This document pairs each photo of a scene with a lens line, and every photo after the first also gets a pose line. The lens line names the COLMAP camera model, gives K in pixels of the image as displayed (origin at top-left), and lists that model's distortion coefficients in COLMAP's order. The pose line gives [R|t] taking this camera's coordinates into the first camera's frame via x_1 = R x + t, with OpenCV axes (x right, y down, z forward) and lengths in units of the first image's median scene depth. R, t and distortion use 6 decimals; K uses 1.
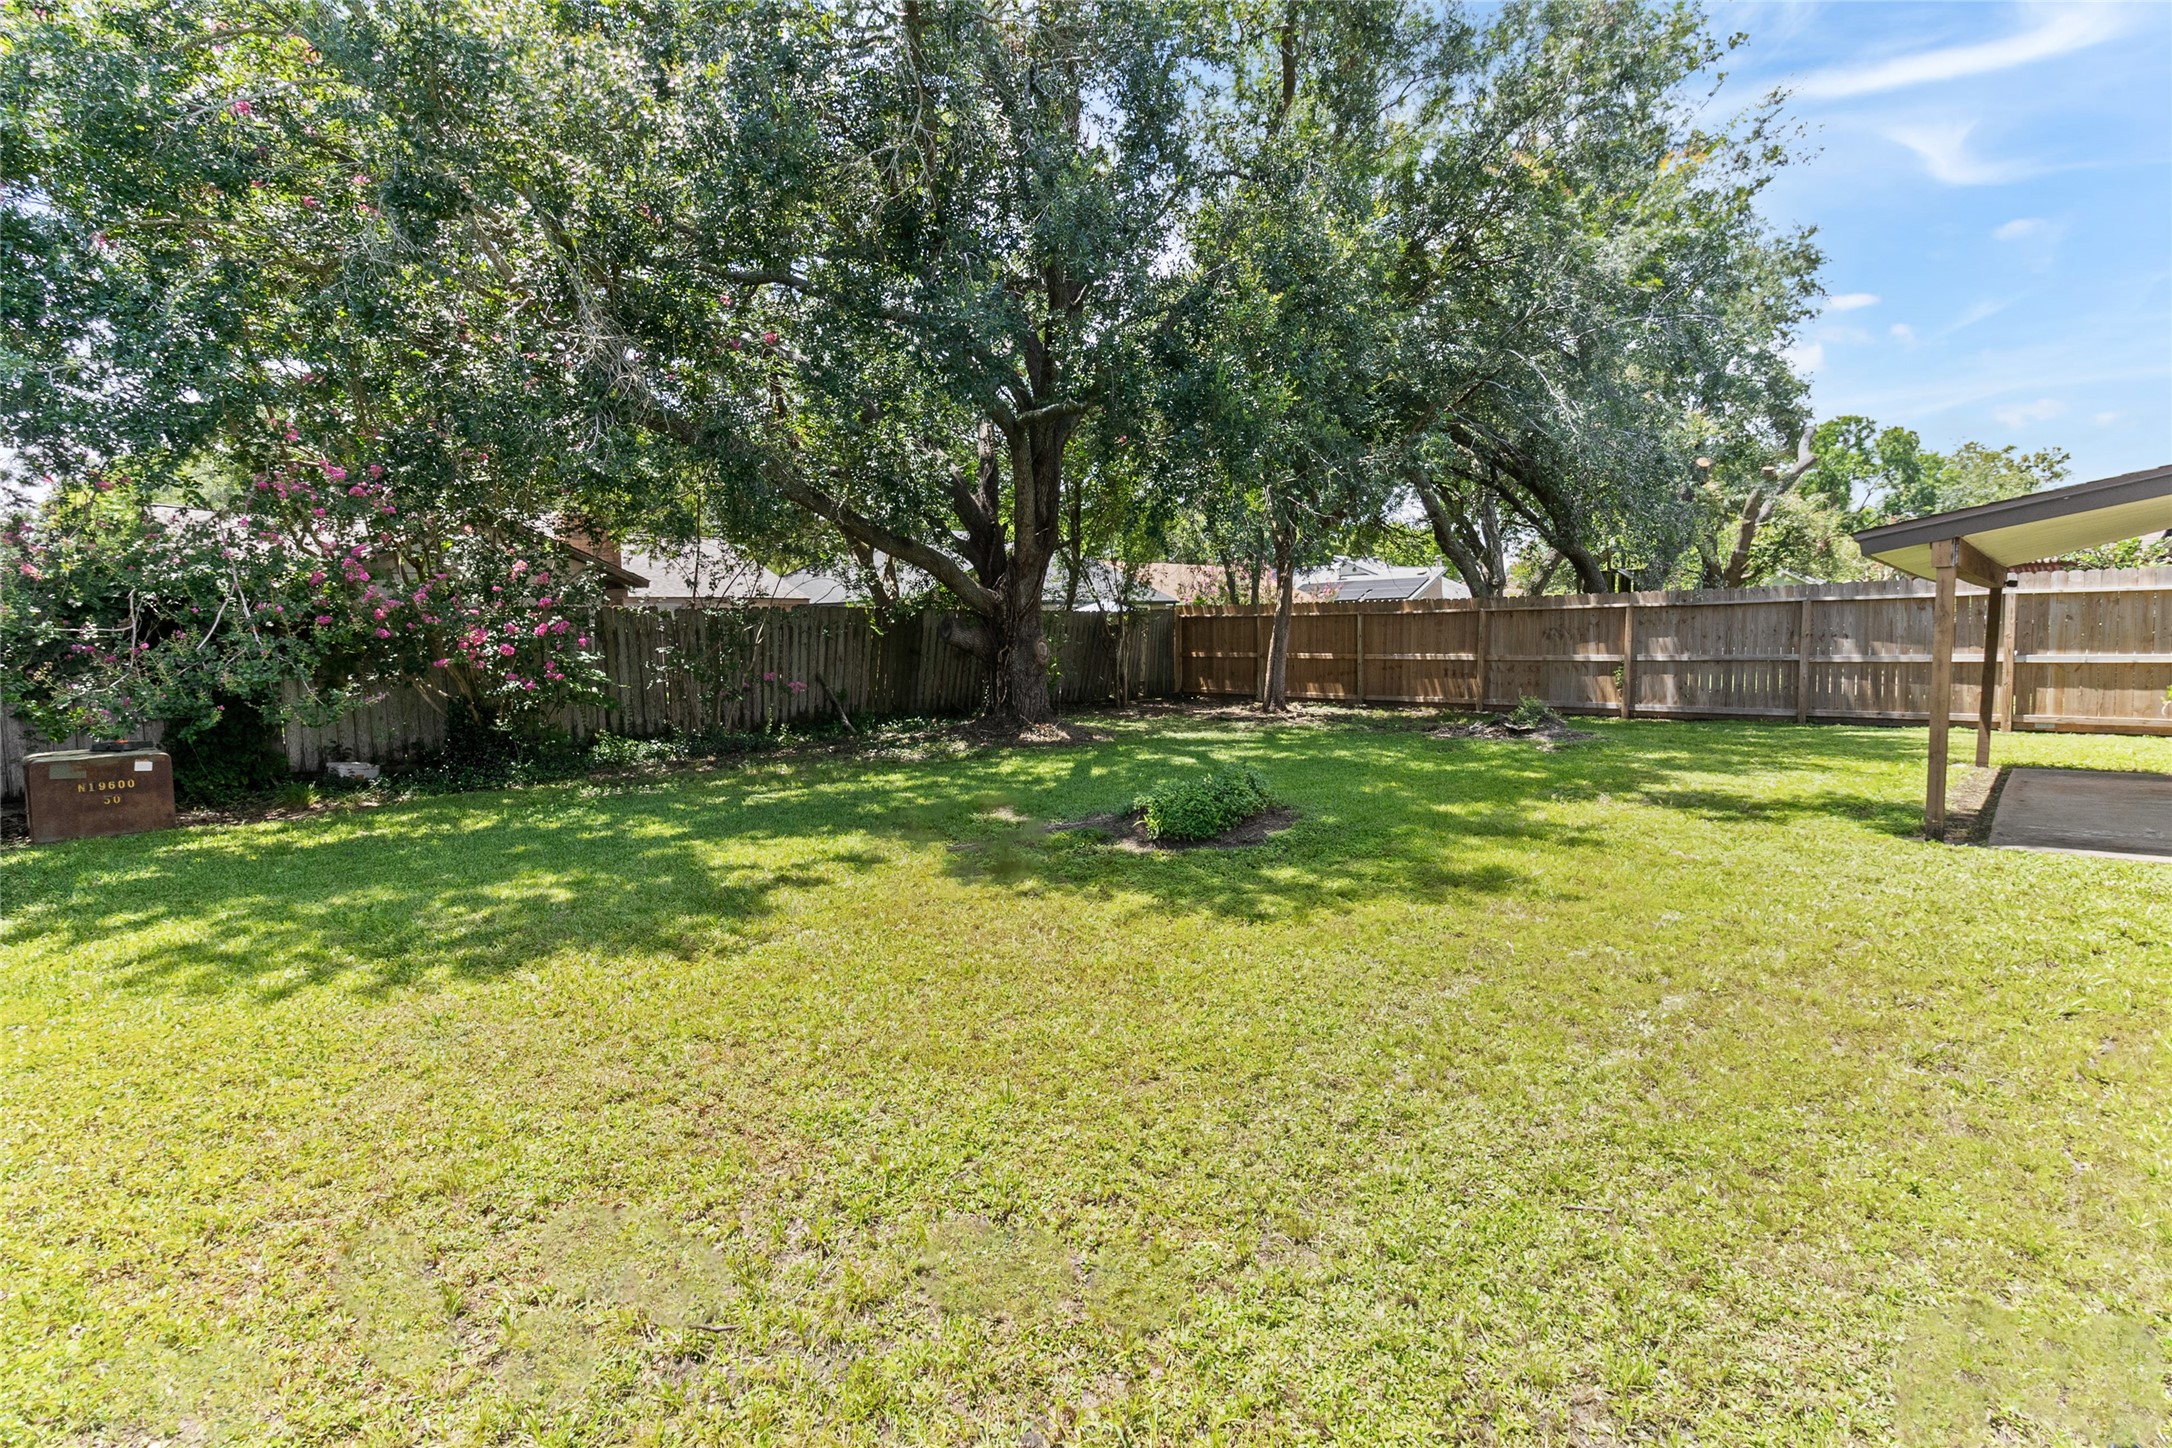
lens RADIAL K [[1042.1, 0, 1086.0], [0, 1042.1, 724.0], [0, 0, 1]] dist [0.015725, 0.000194]
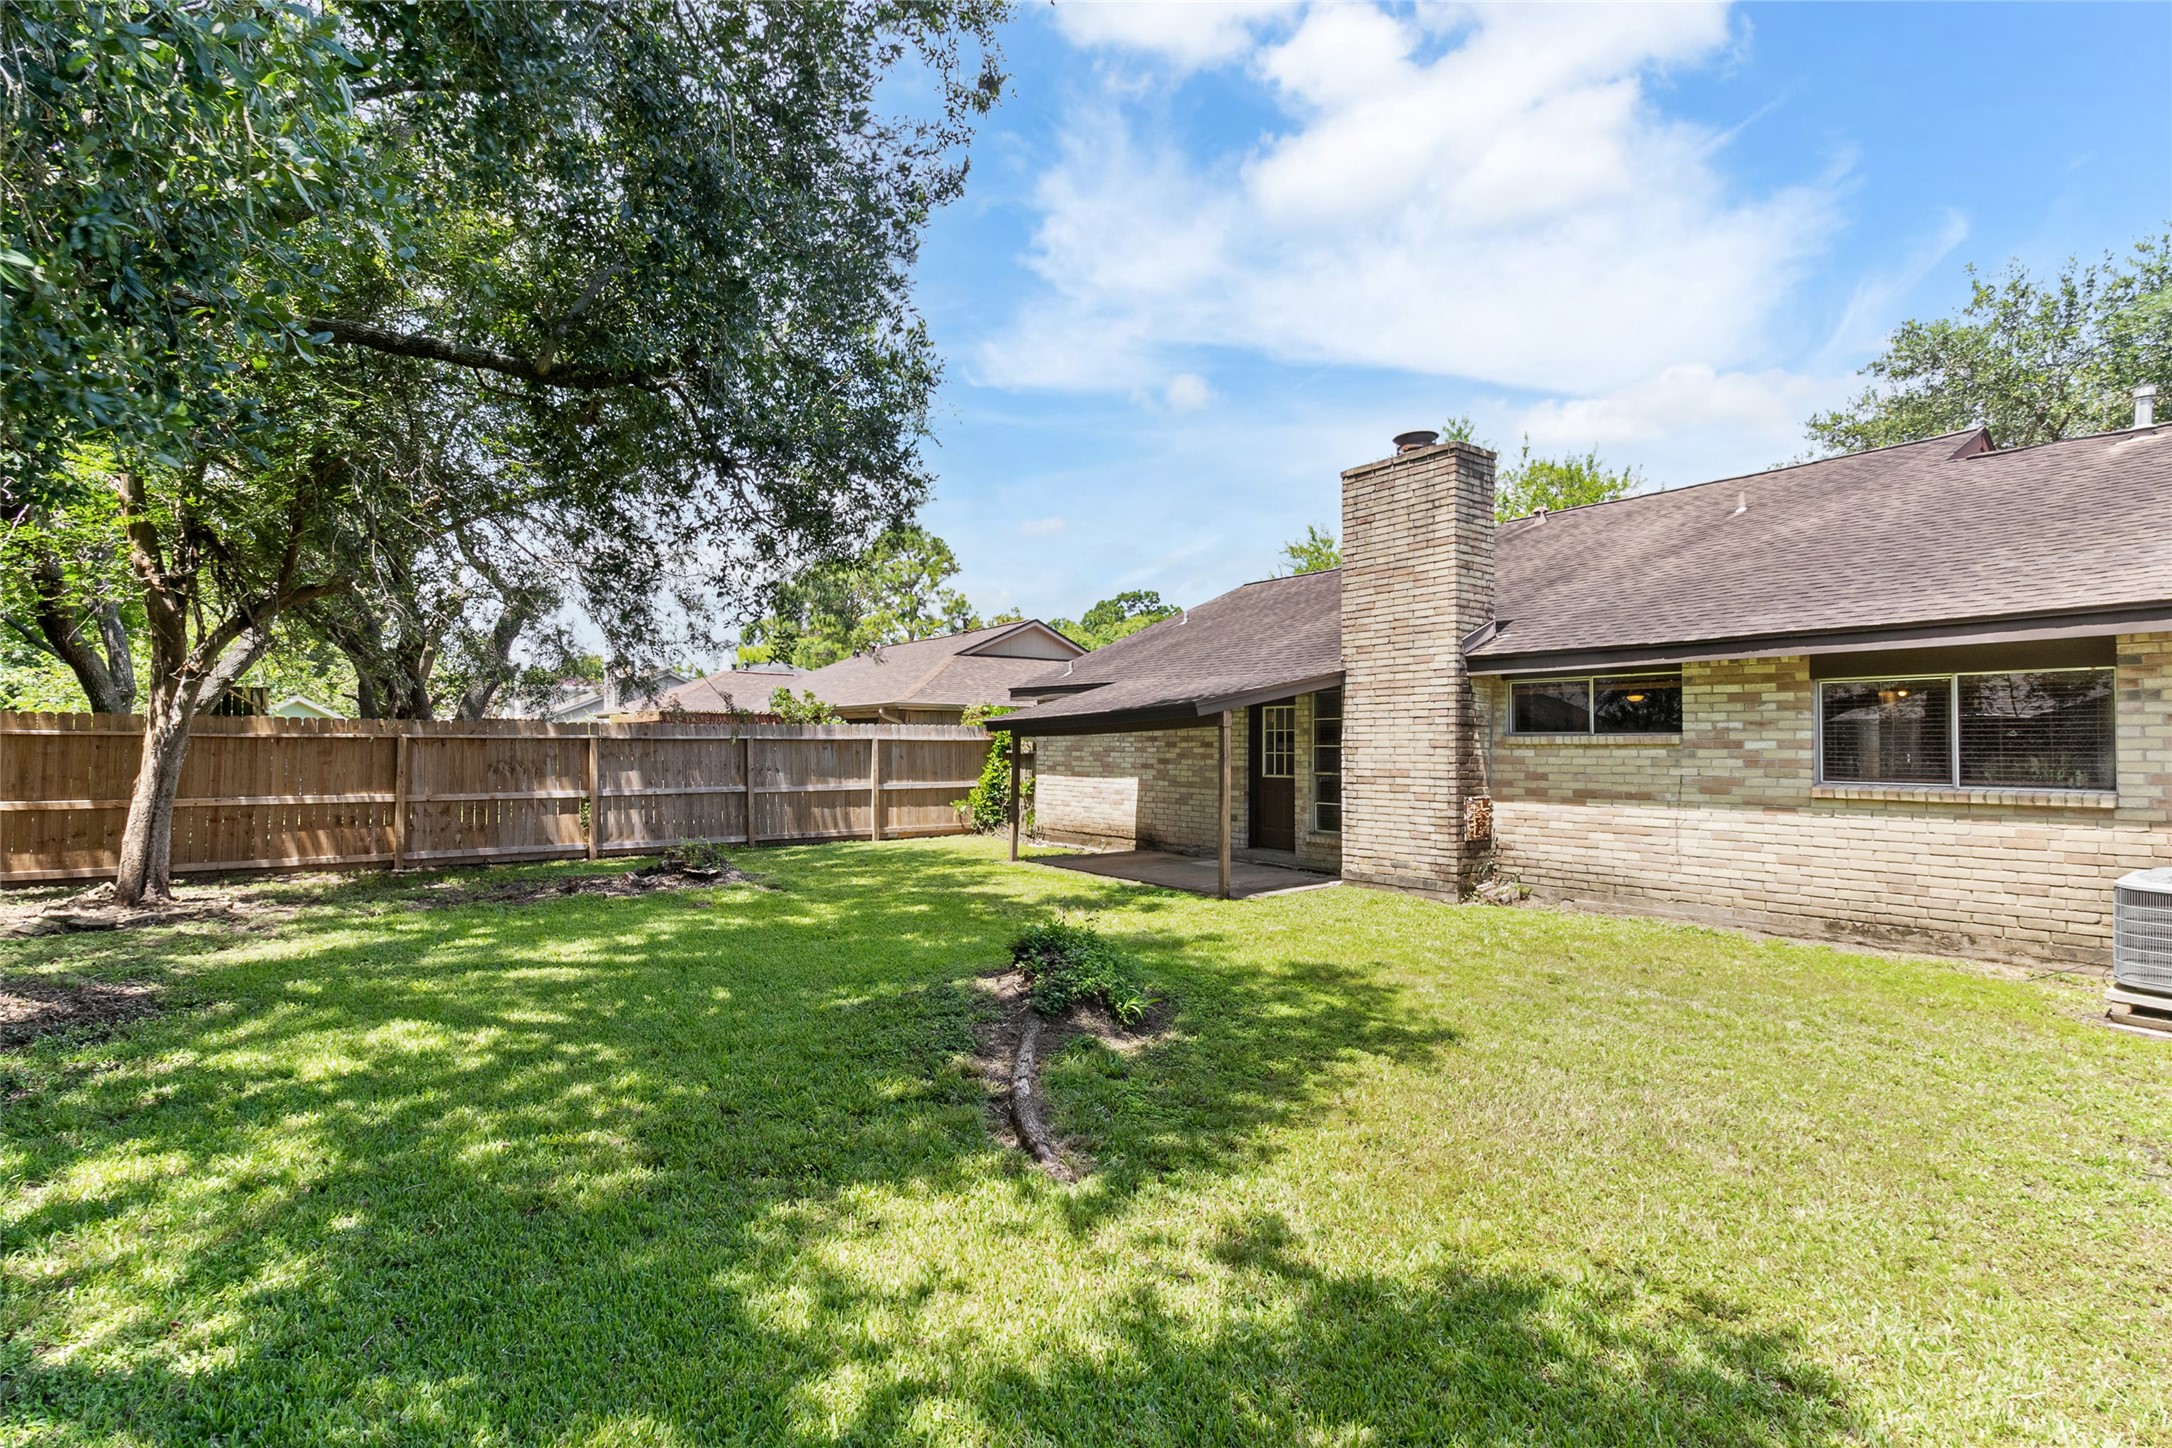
lens RADIAL K [[1042.1, 0, 1086.0], [0, 1042.1, 724.0], [0, 0, 1]] dist [0.015725, 0.000194]
pose [[0.168165, 0.044577, 0.984750, -0.326228], [0.085822, 0.994522, -0.059675, -0.031313], [-0.982016, 0.094548, 0.163418, 0.410072]]
